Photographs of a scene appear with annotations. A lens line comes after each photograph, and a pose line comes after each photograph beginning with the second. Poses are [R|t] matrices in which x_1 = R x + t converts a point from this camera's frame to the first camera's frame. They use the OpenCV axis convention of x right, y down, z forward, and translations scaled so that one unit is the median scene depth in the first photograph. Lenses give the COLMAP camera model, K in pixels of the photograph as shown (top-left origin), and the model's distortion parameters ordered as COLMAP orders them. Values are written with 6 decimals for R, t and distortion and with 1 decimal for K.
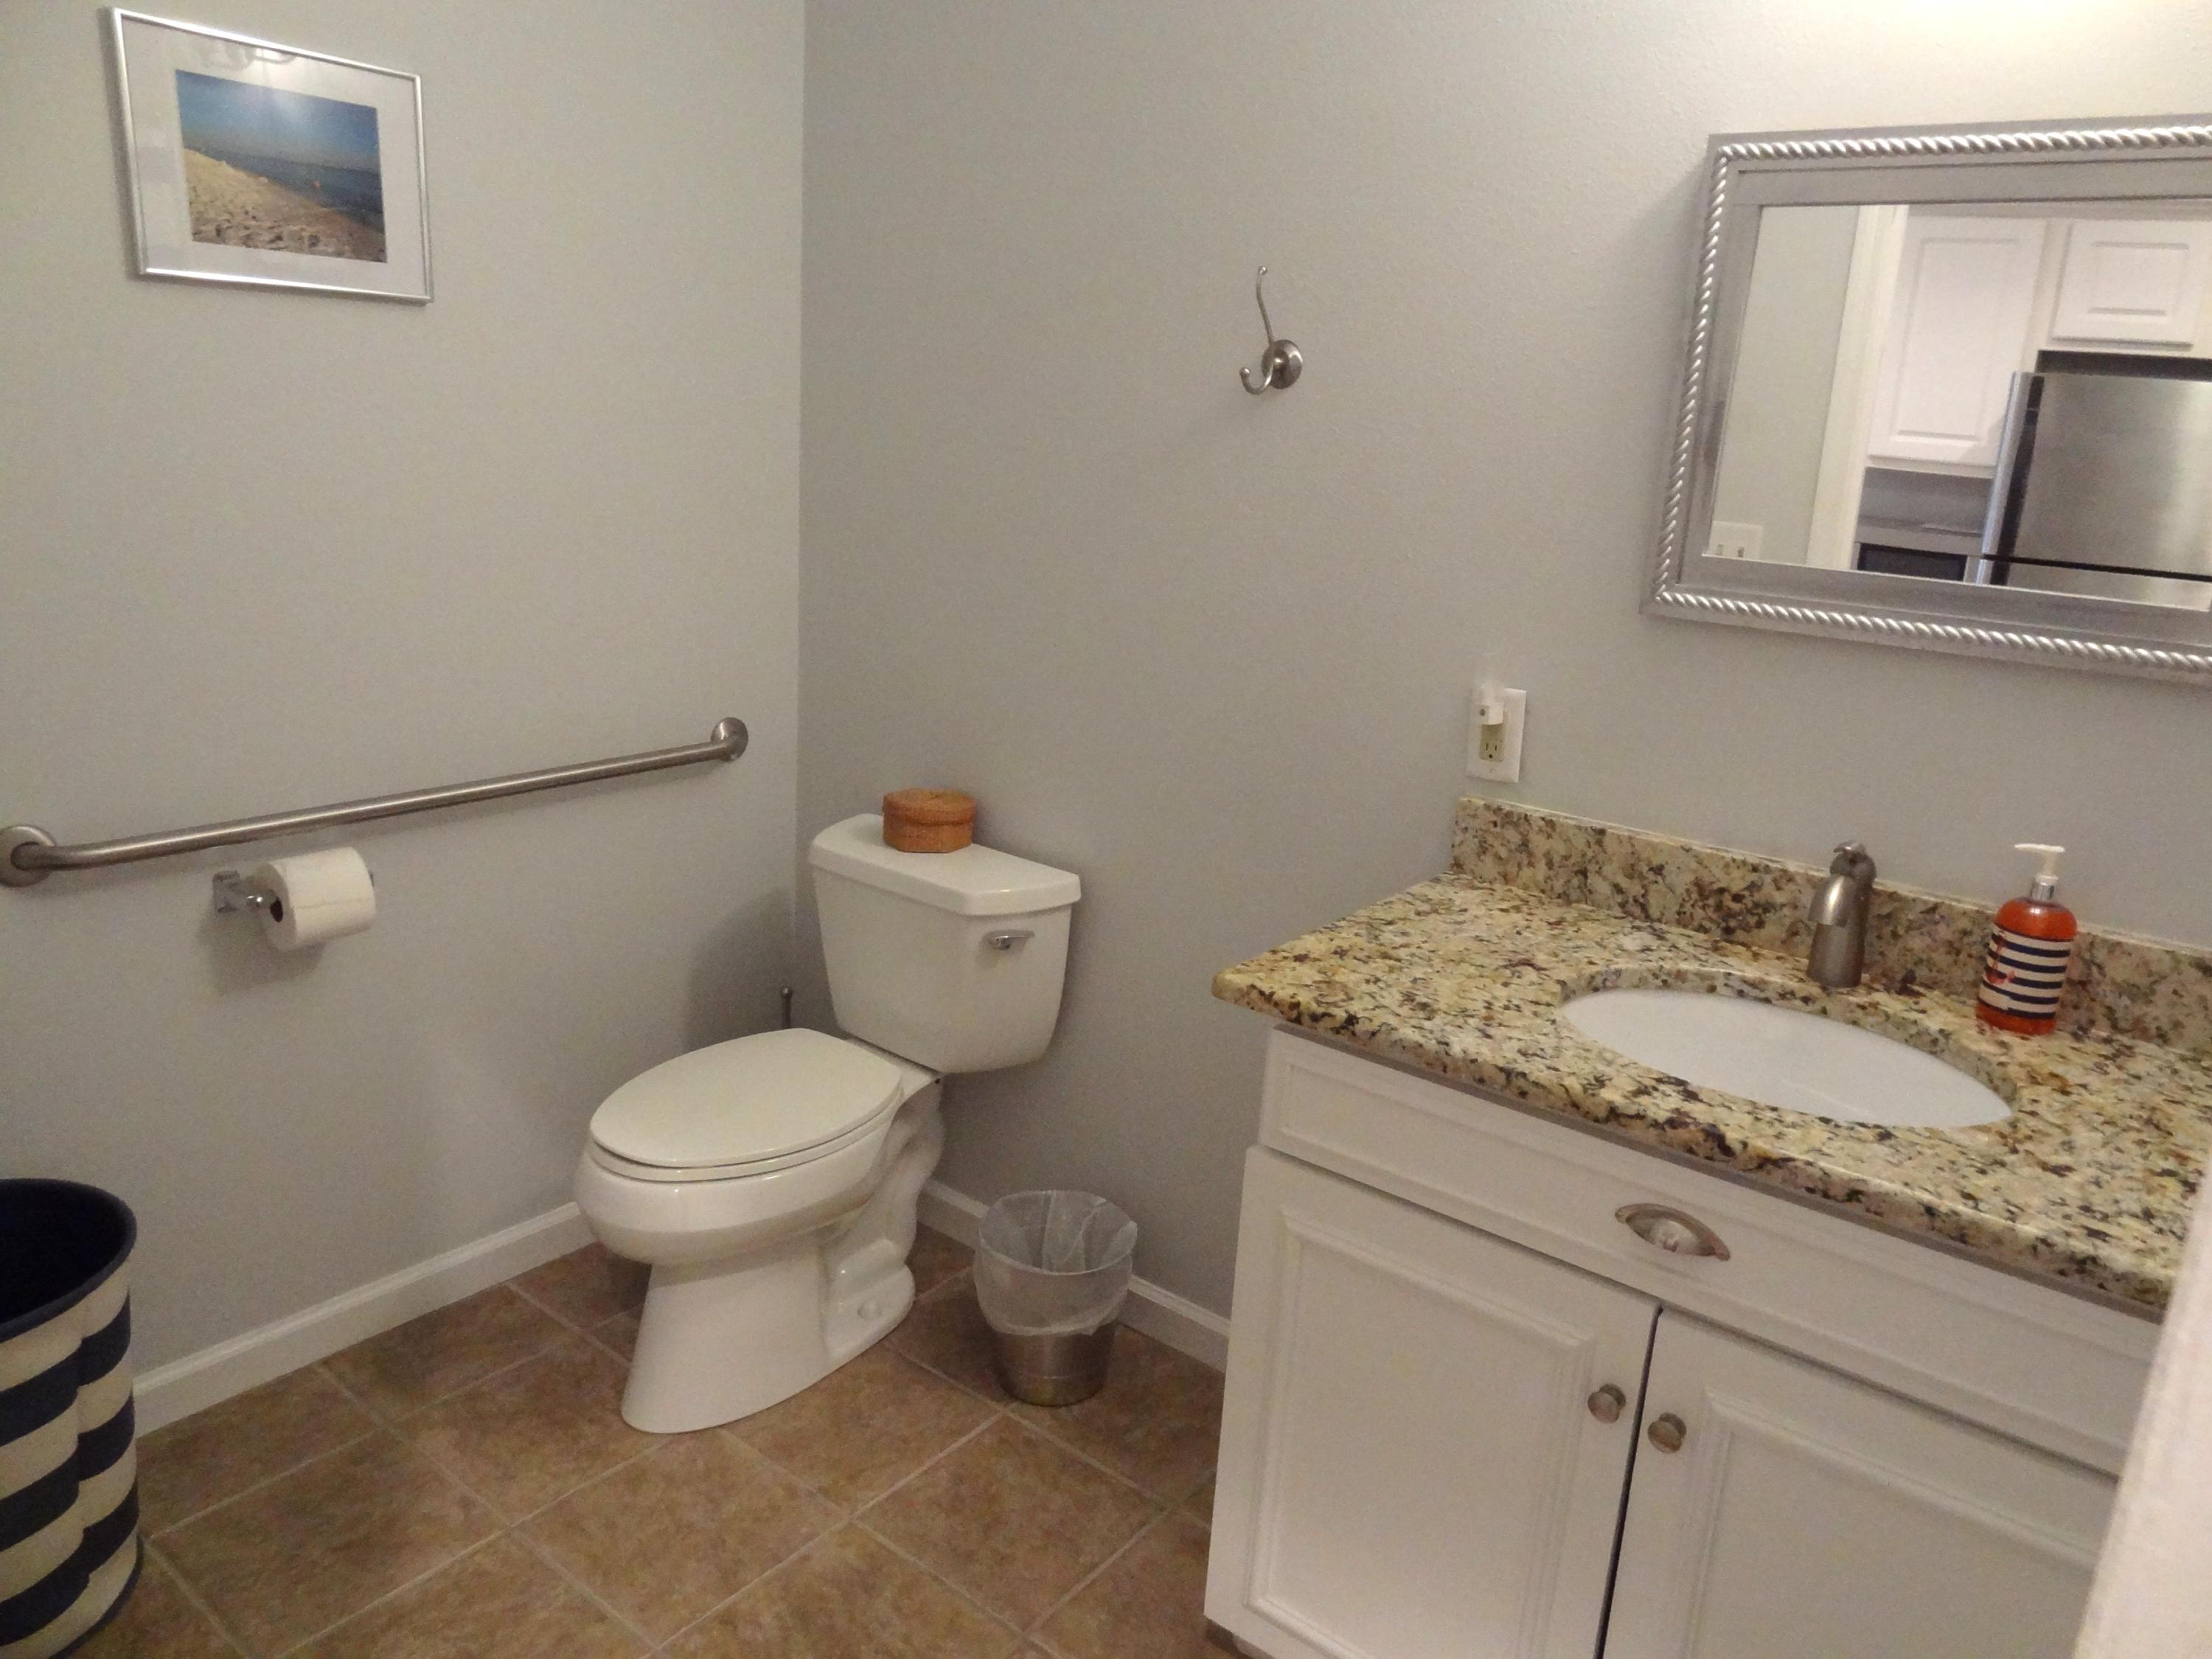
lens RADIAL K [[1549.5, 0, 1114.3], [0, 1549.5, 822.4], [0, 0, 1]] dist [0.002066, 0.013711]
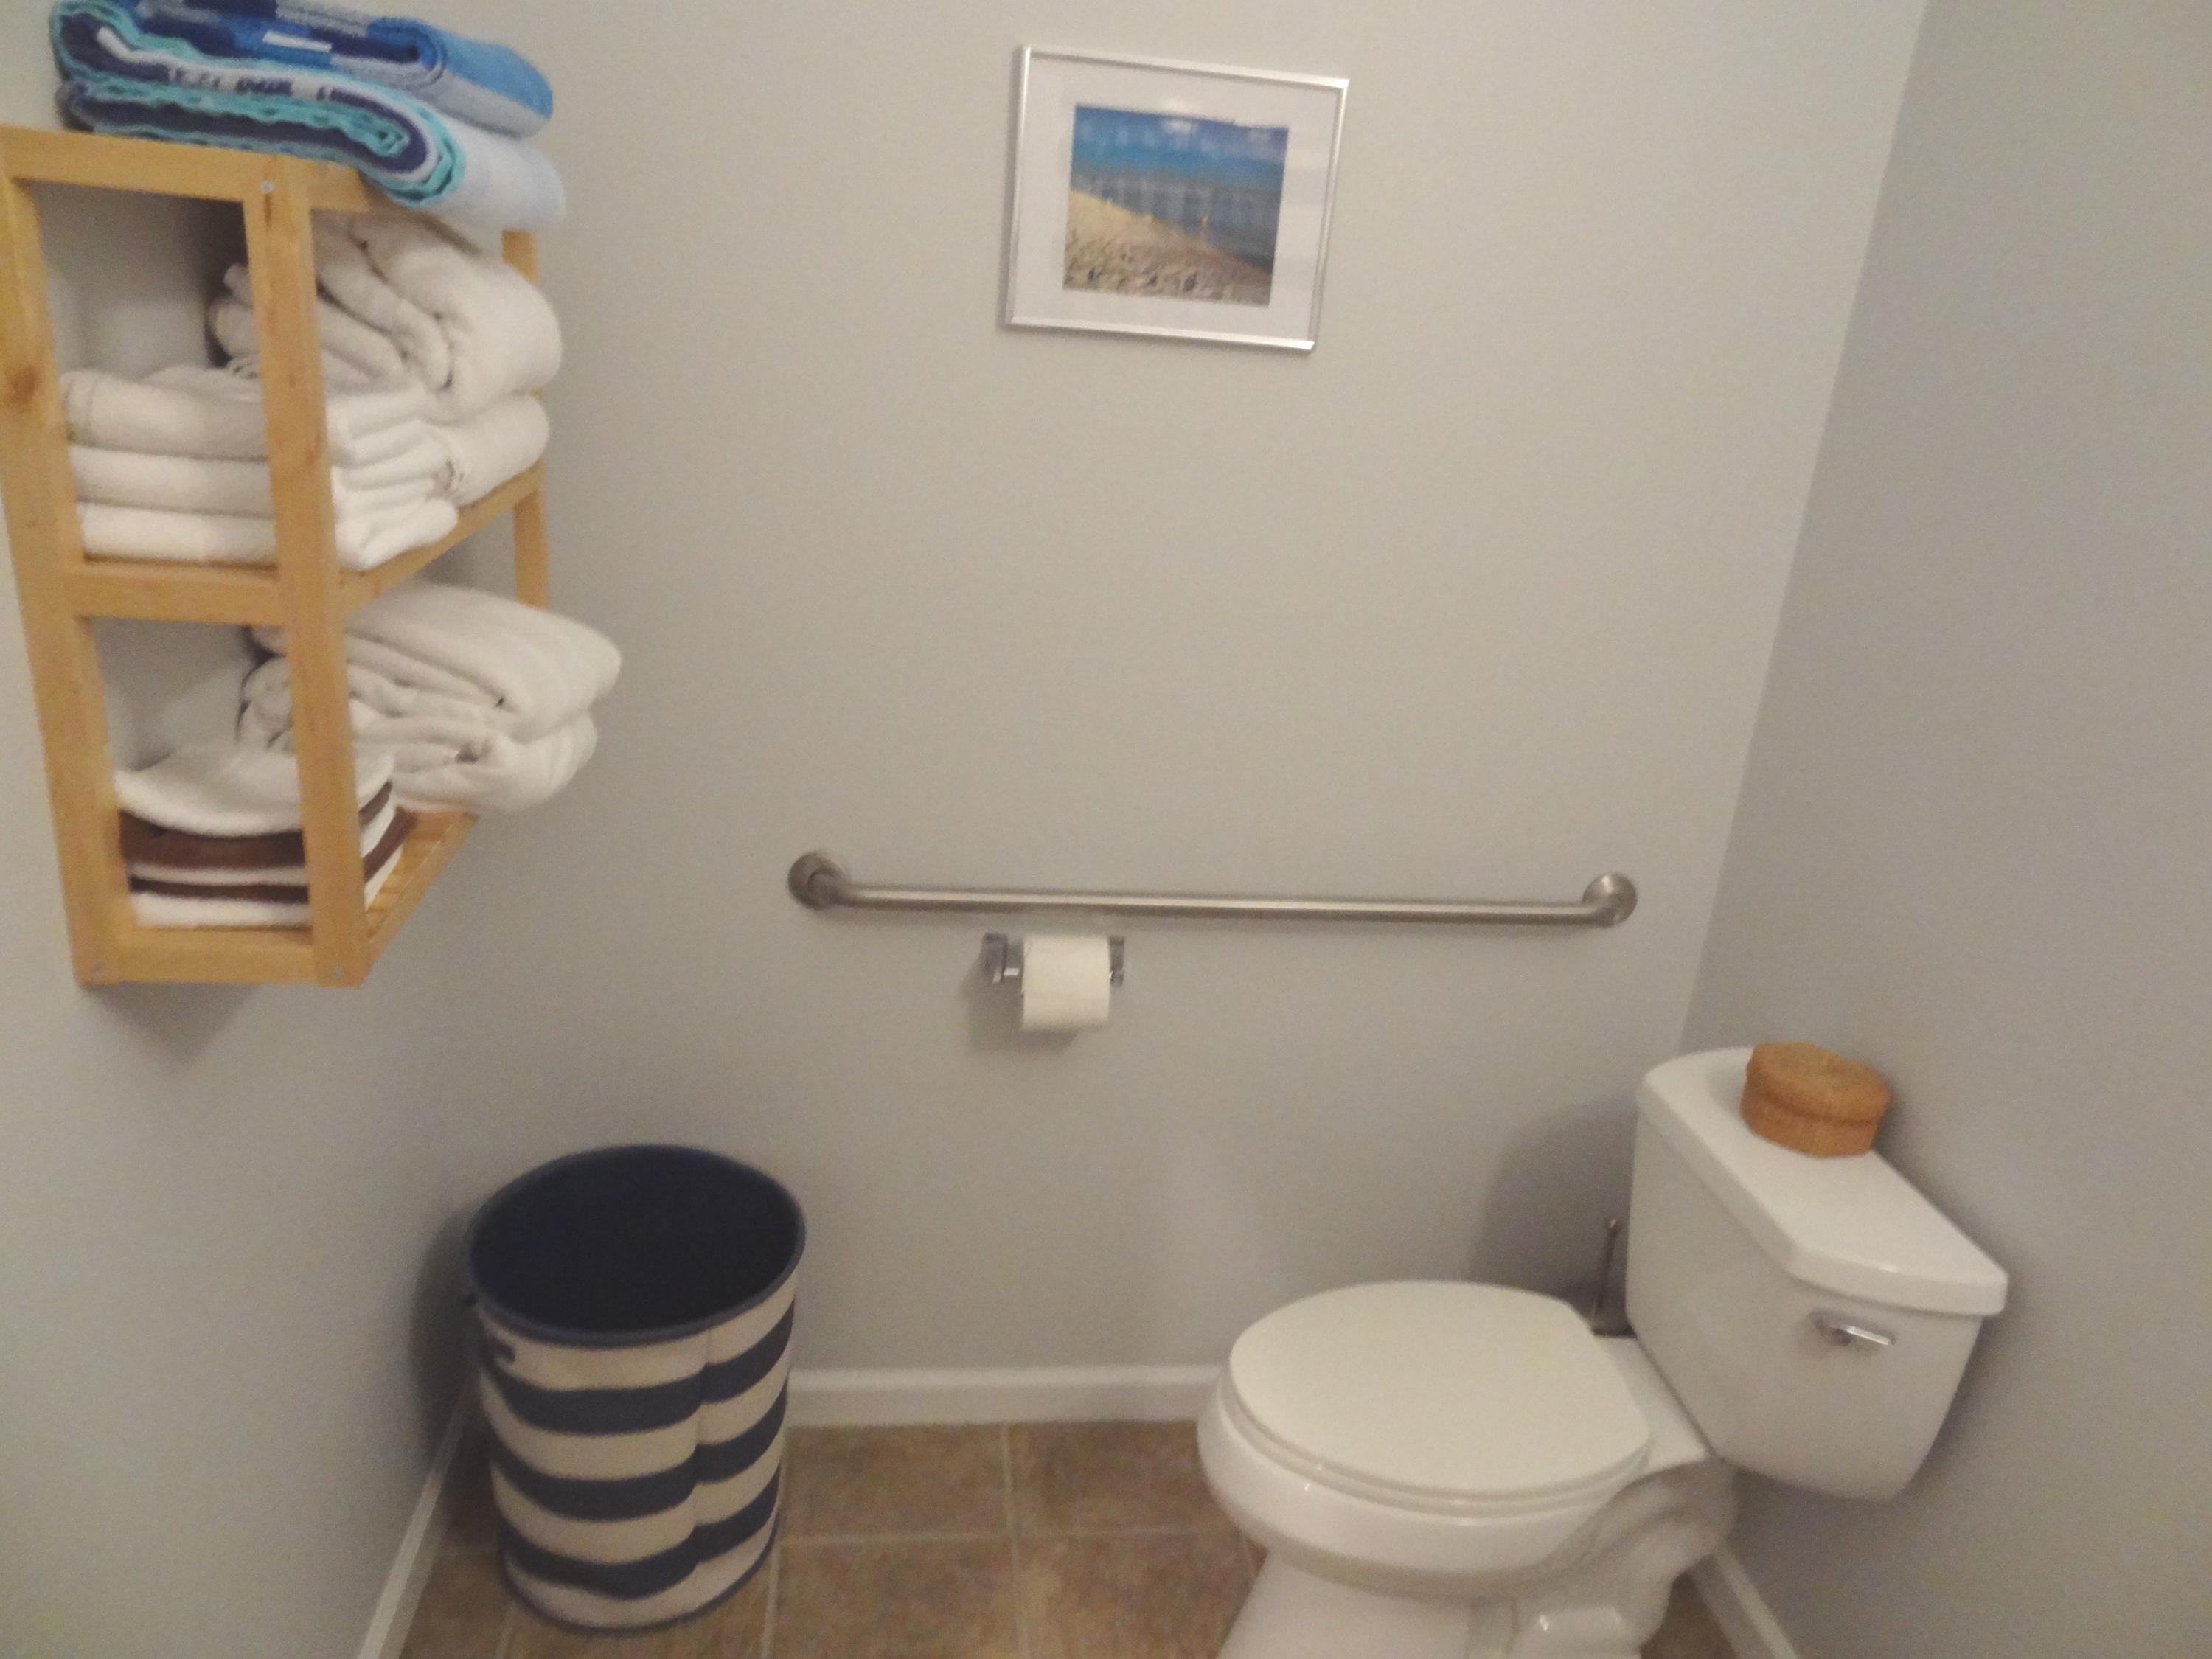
lens RADIAL K [[1549.5, 0, 1117.3], [0, 1549.5, 836.4], [0, 0, 1]] dist [0.002066, 0.013711]
pose [[0.715774, 0.233902, -0.657995, 0.096821], [-0.221085, 0.969672, 0.104197, -0.133078], [0.662411, 0.070891, 0.745779, 0.295136]]
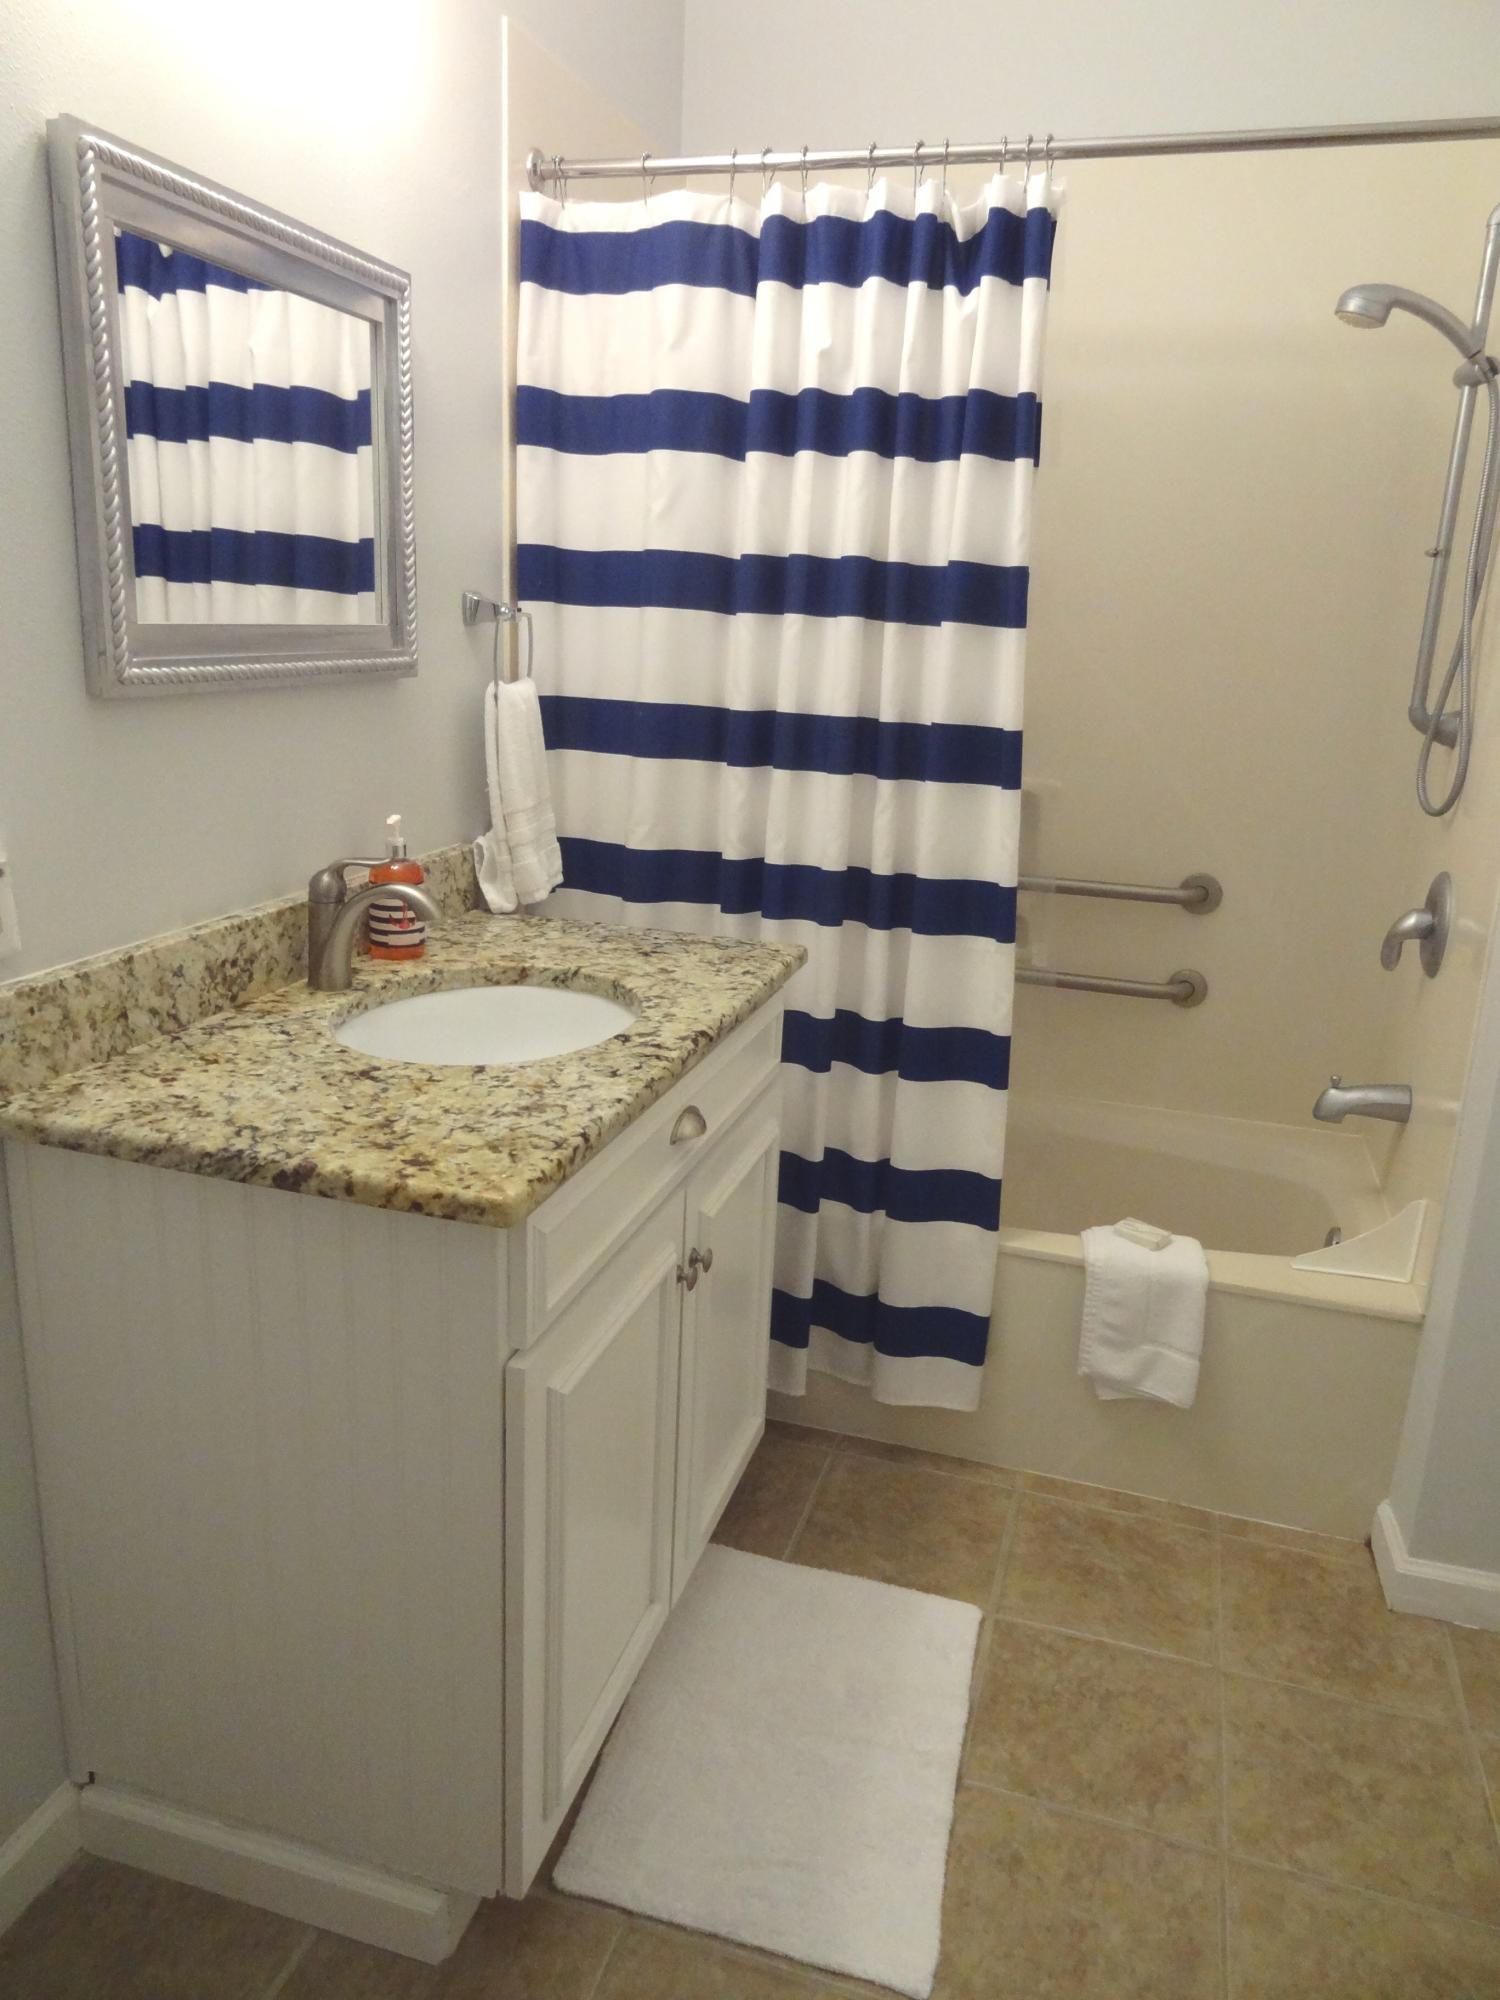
lens RADIAL K [[1401.0, 0, 755.2], [0, 1401.0, 1002.3], [0, 0, 1]] dist [0.002066, 0.013711]
pose [[-0.354312, -0.328940, 0.875364, -0.518562], [0.182341, 0.893820, 0.409680, -0.238416], [-0.917178, 0.304769, -0.256712, 0.932734]]
